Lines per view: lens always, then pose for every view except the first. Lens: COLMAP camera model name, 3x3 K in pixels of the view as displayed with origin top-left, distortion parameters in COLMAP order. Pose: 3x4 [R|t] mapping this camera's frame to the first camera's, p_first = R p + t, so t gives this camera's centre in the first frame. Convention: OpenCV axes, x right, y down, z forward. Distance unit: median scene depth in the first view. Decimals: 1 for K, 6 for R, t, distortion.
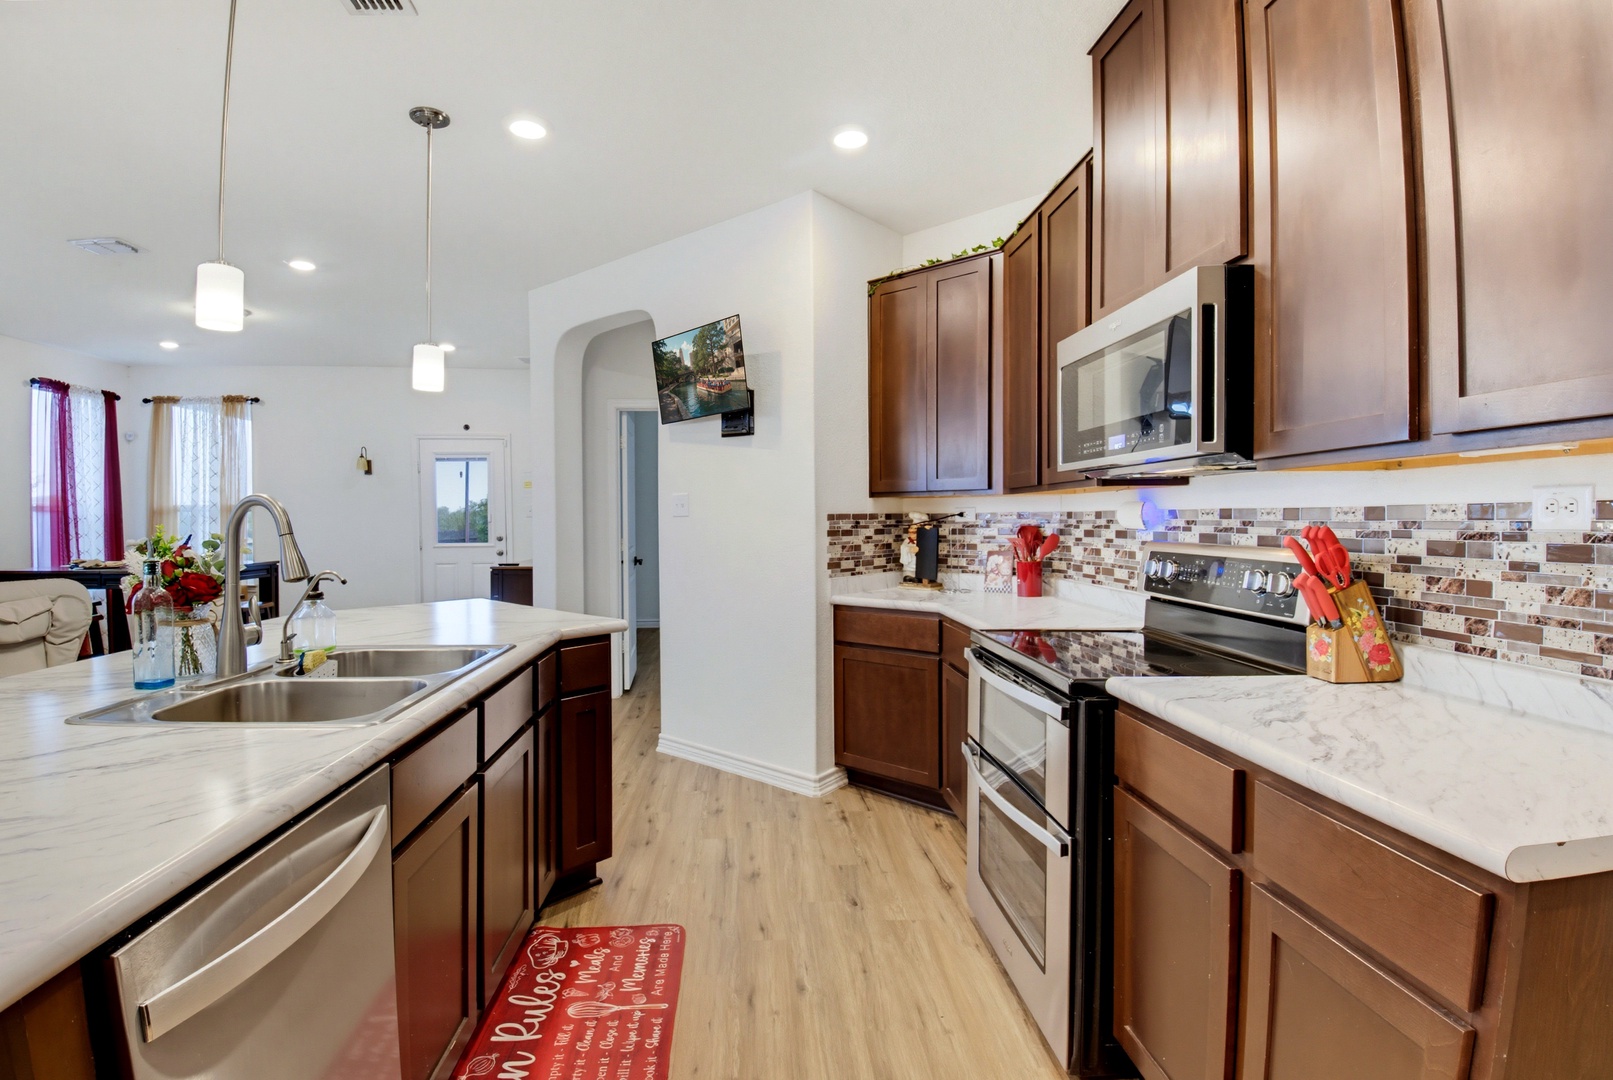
lens RADIAL K [[760.4, 0, 804.6], [0, 760.4, 537.5], [0, 0, 1]] dist [0.044518, -0.065594]
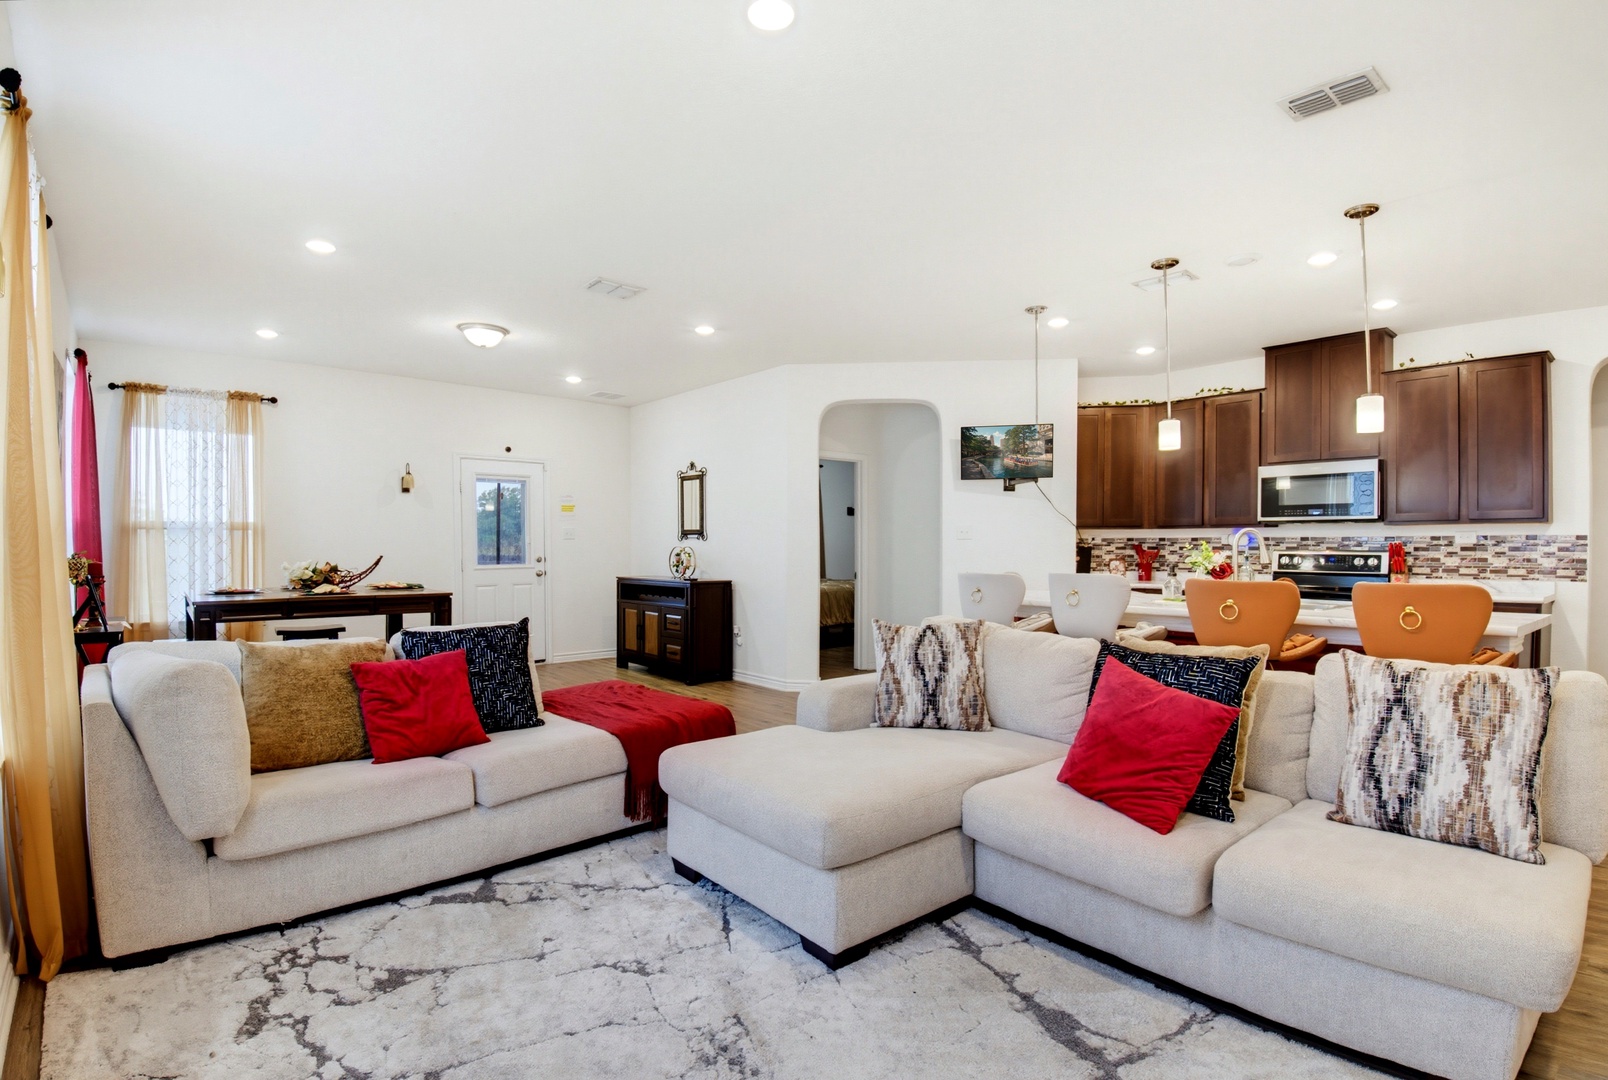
lens RADIAL K [[776.6, 0, 793.0], [0, 776.6, 544.7], [0, 0, 1]] dist [0.063339, -0.078984]
pose [[0.809291, 0.000531, 0.587408, -2.087910], [0.013432, 0.999721, -0.019410, 0.014743], [-0.587254, 0.023598, 0.809058, -0.118513]]
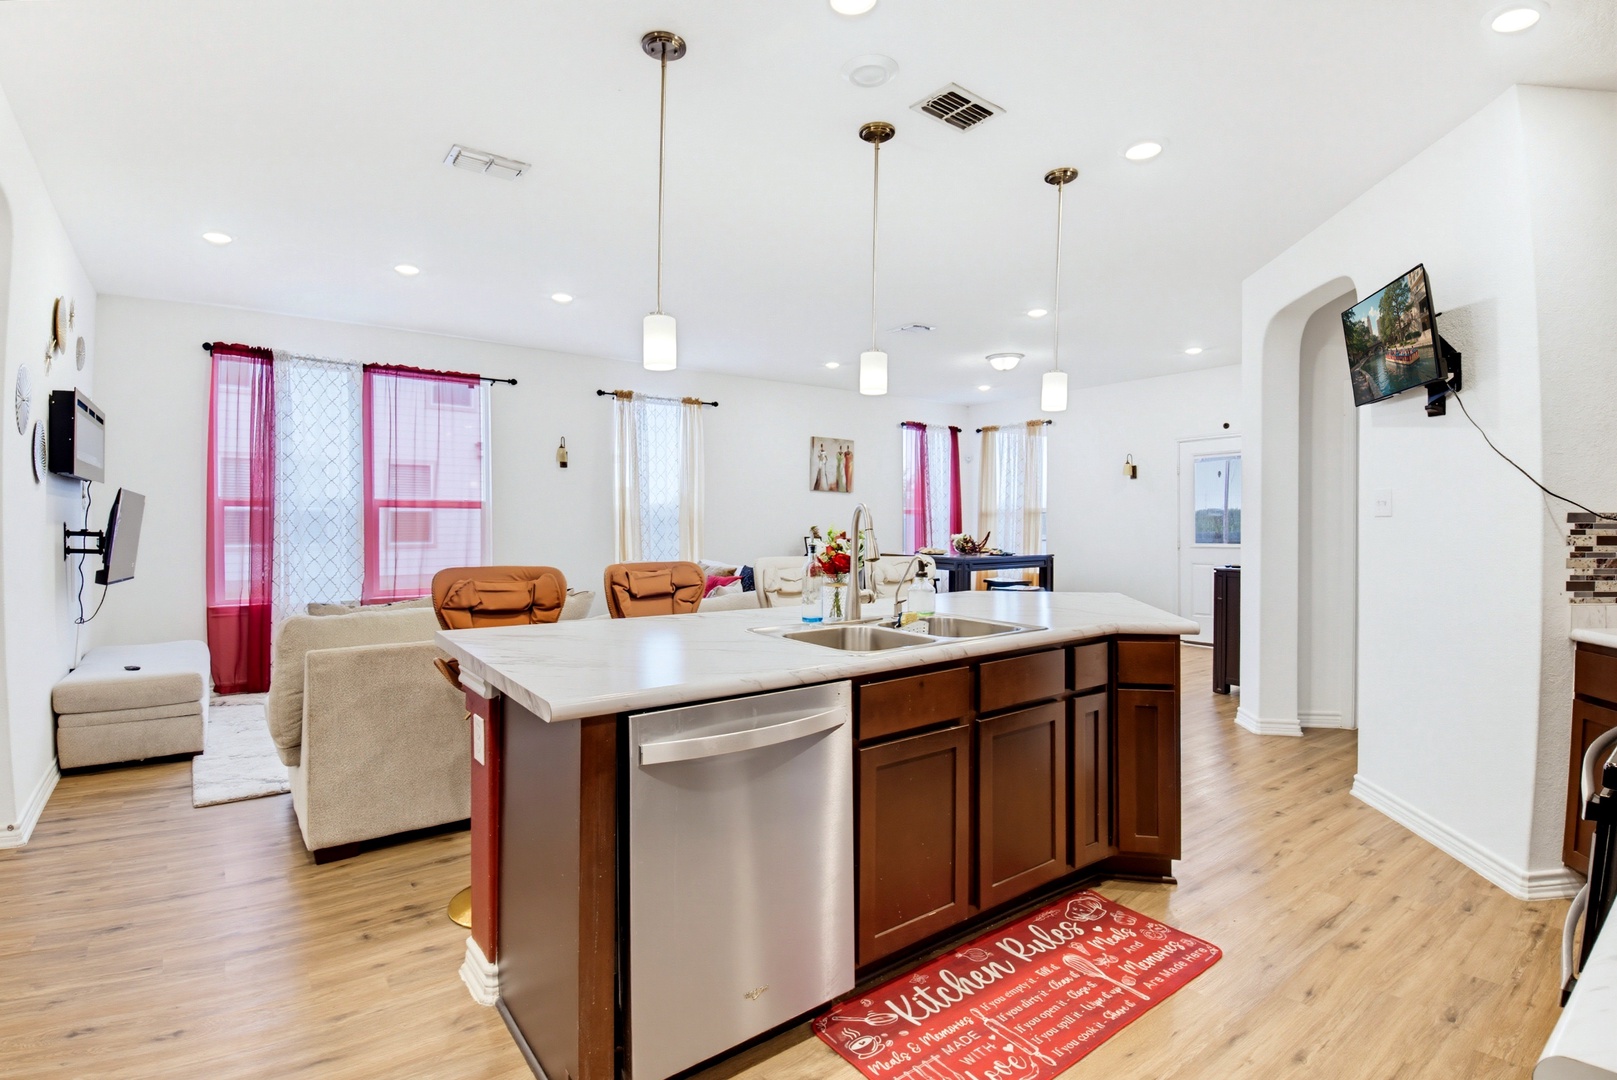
lens RADIAL K [[771.7, 0, 814.8], [0, 771.7, 535.7], [0, 0, 1]] dist [0.077170, -0.090681]
pose [[0.545460, 0.018494, -0.837933, 0.325675], [-0.020715, 0.999749, 0.008581, -0.003168], [0.837881, 0.012677, 0.545706, 0.038102]]
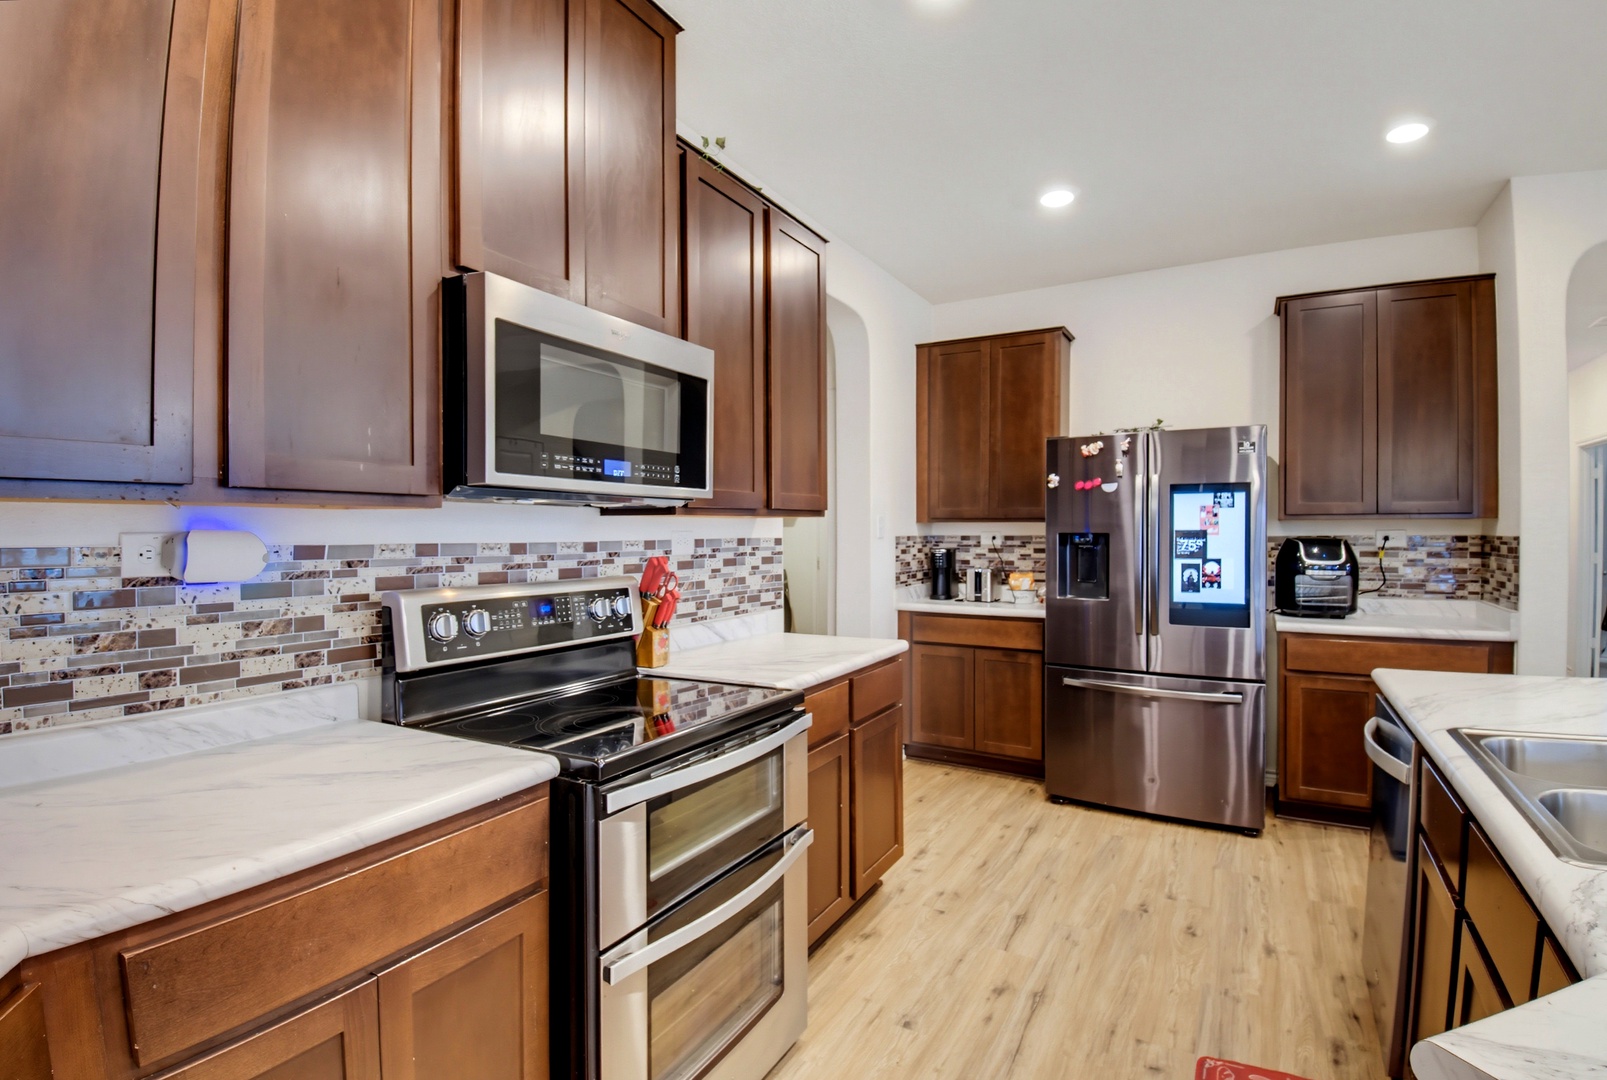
lens RADIAL K [[776.1, 0, 792.5], [0, 776.1, 544.7], [0, 0, 1]] dist [0.063339, -0.078984]
pose [[-0.826990, -0.004149, 0.562202, -0.199952], [0.017707, 0.999284, 0.033422, -0.049343], [-0.561938, 0.037595, -0.826325, 1.265204]]
